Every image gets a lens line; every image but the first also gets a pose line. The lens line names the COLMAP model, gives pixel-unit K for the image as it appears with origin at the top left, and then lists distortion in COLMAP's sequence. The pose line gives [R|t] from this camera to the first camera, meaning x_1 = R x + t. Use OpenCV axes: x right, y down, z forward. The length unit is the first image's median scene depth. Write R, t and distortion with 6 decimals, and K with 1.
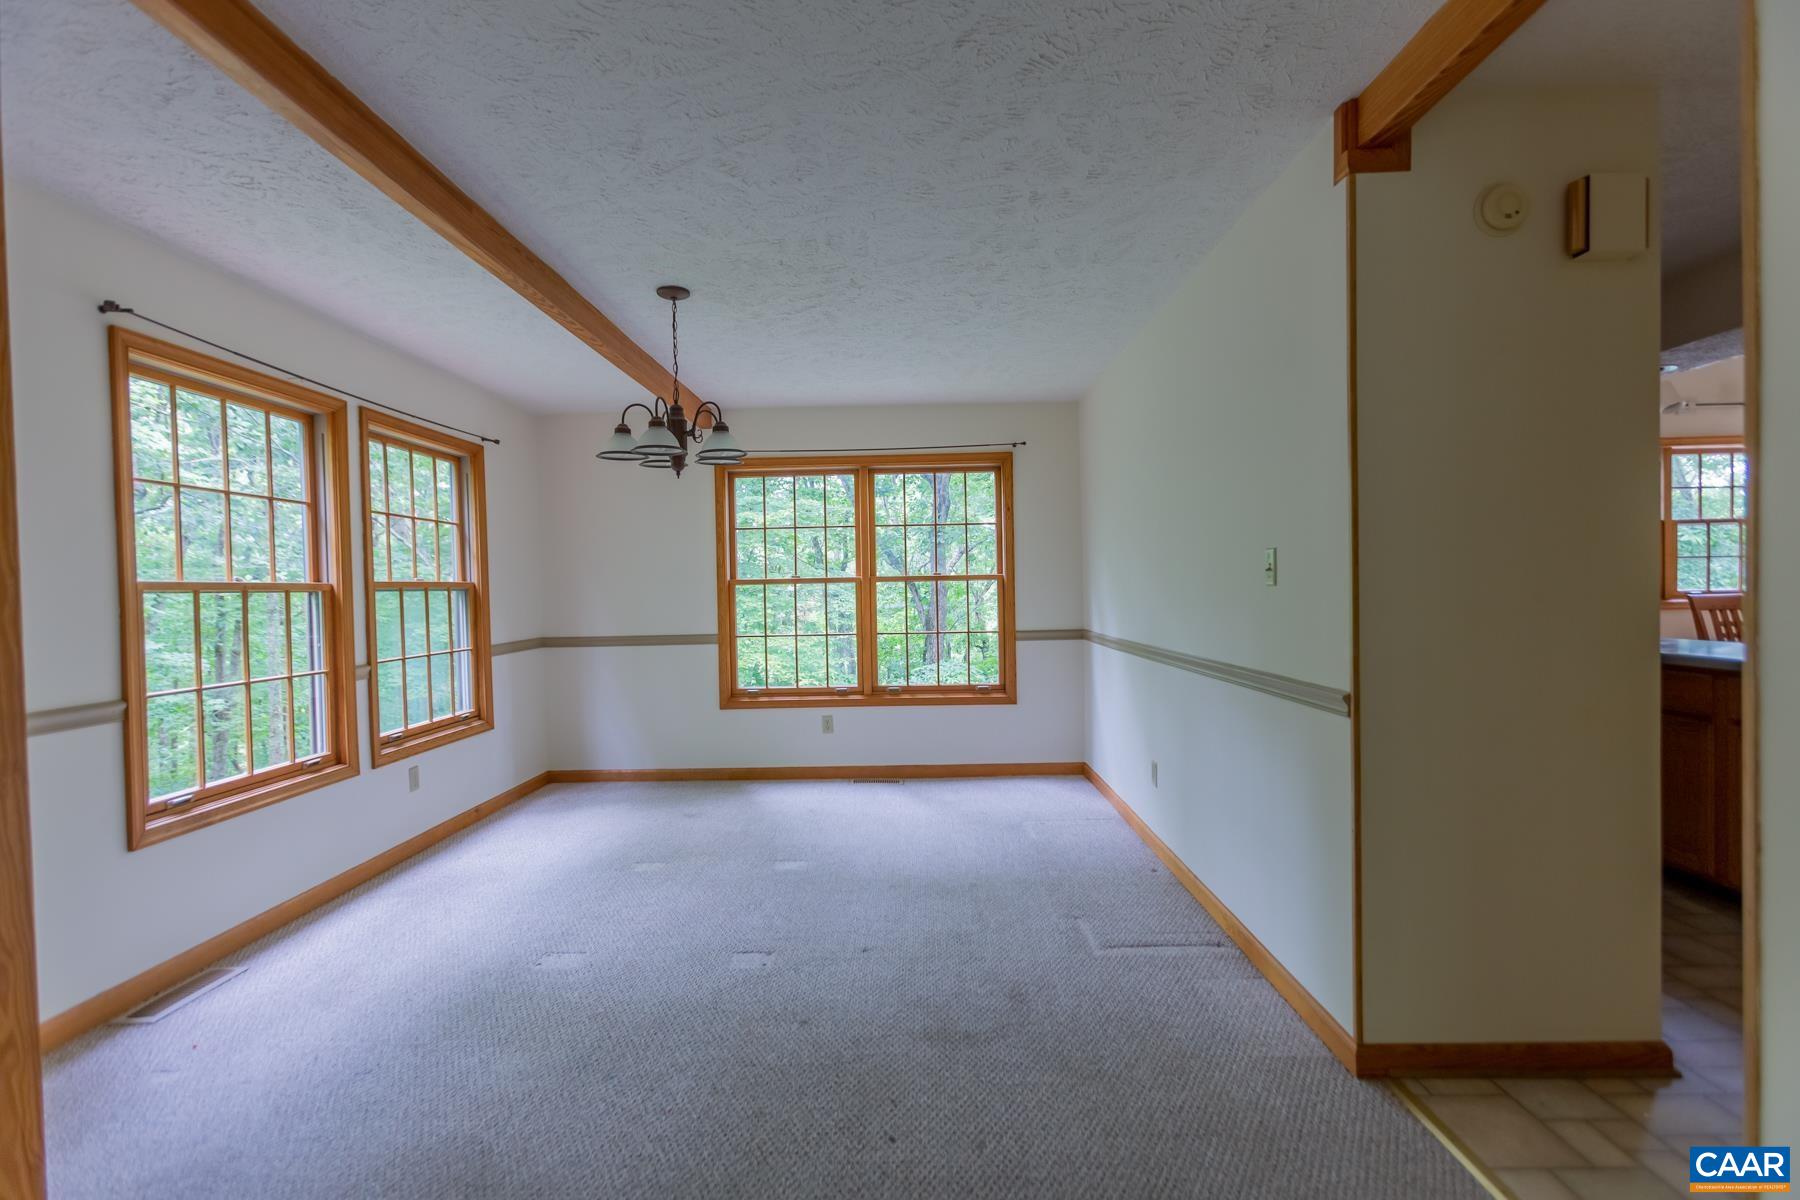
lens RADIAL K [[824.6, 0, 915.6], [0, 824.6, 597.4], [0, 0, 1]] dist [-0.008241, 0.005144]
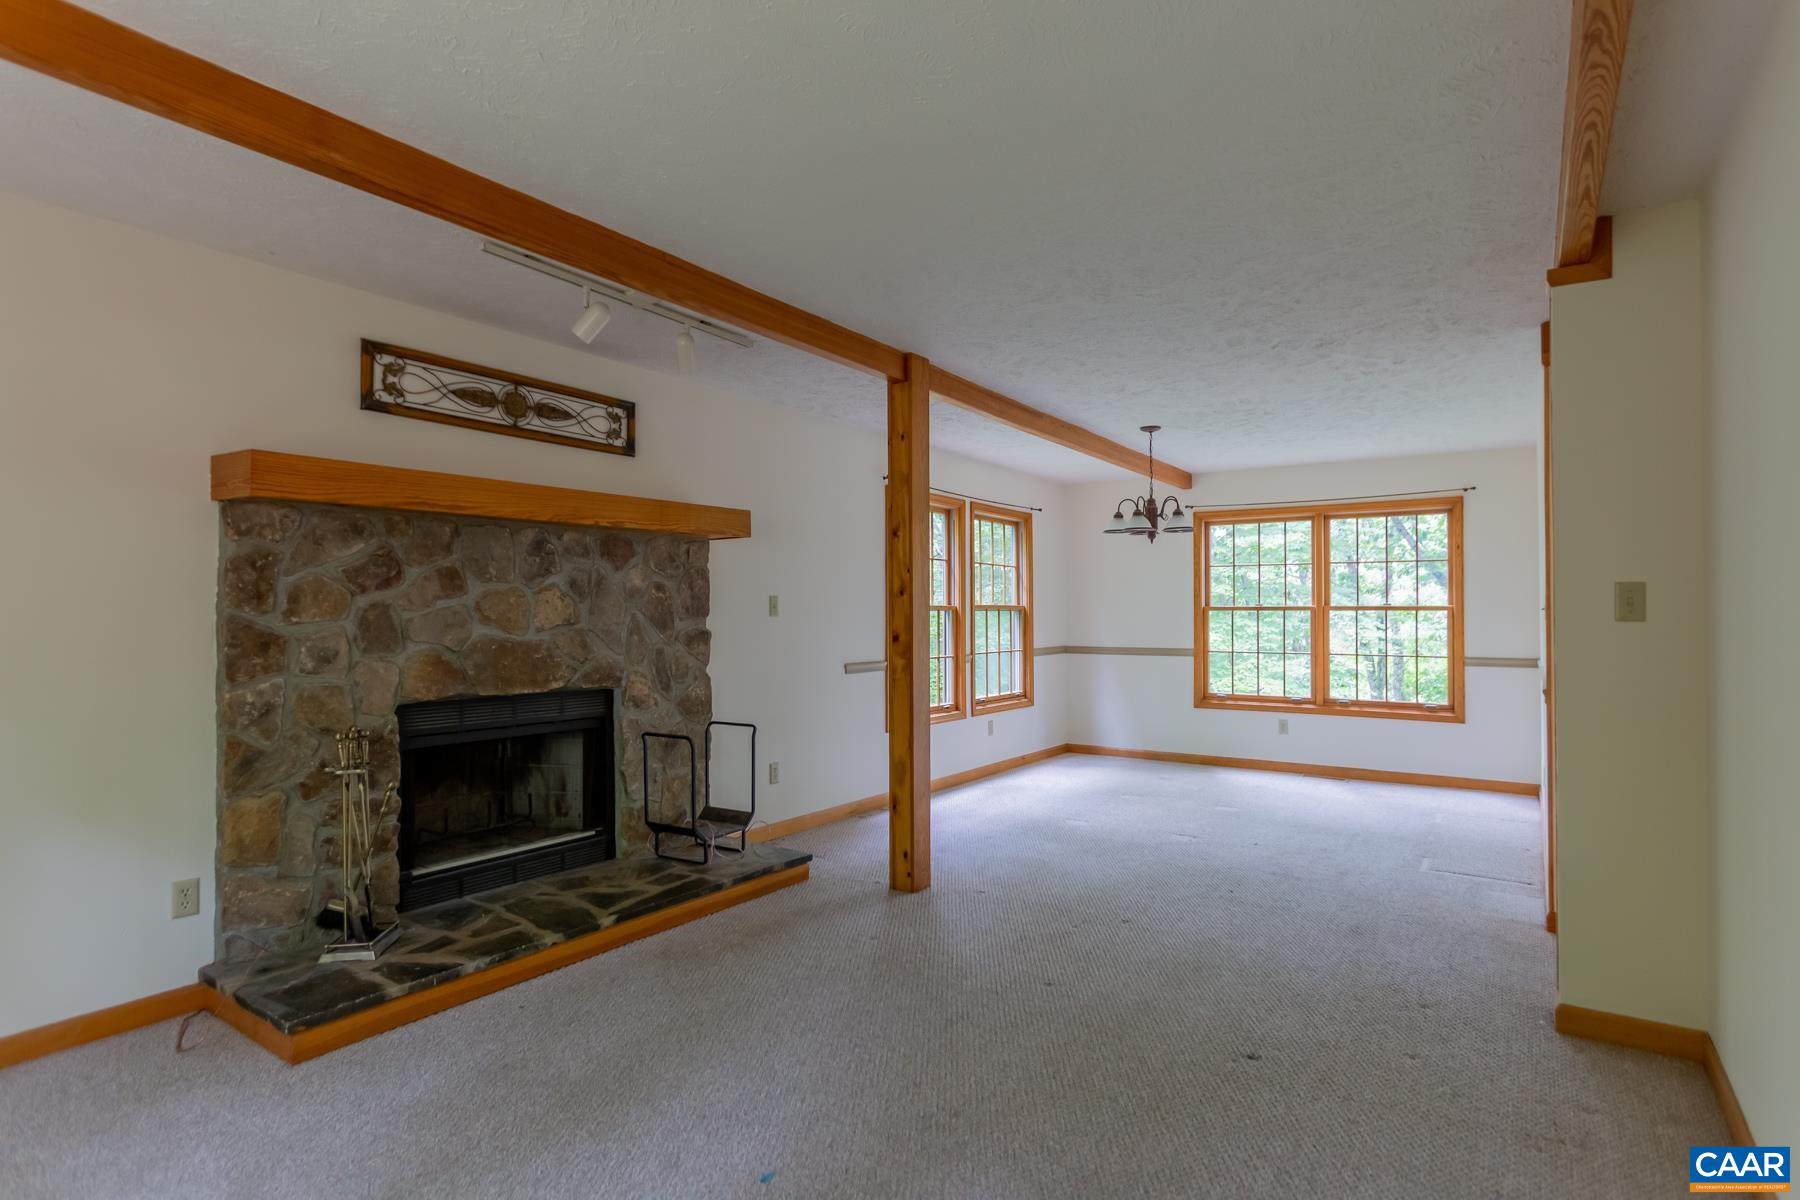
lens RADIAL K [[860.8, 0, 903.1], [0, 860.8, 605.6], [0, 0, 1]] dist [-0.005463, 0.000199]
pose [[0.822963, 0.015855, -0.567873, 0.166518], [-0.025119, 0.999648, -0.008492, 0.000276], [0.567539, 0.021253, 0.823072, -0.404941]]
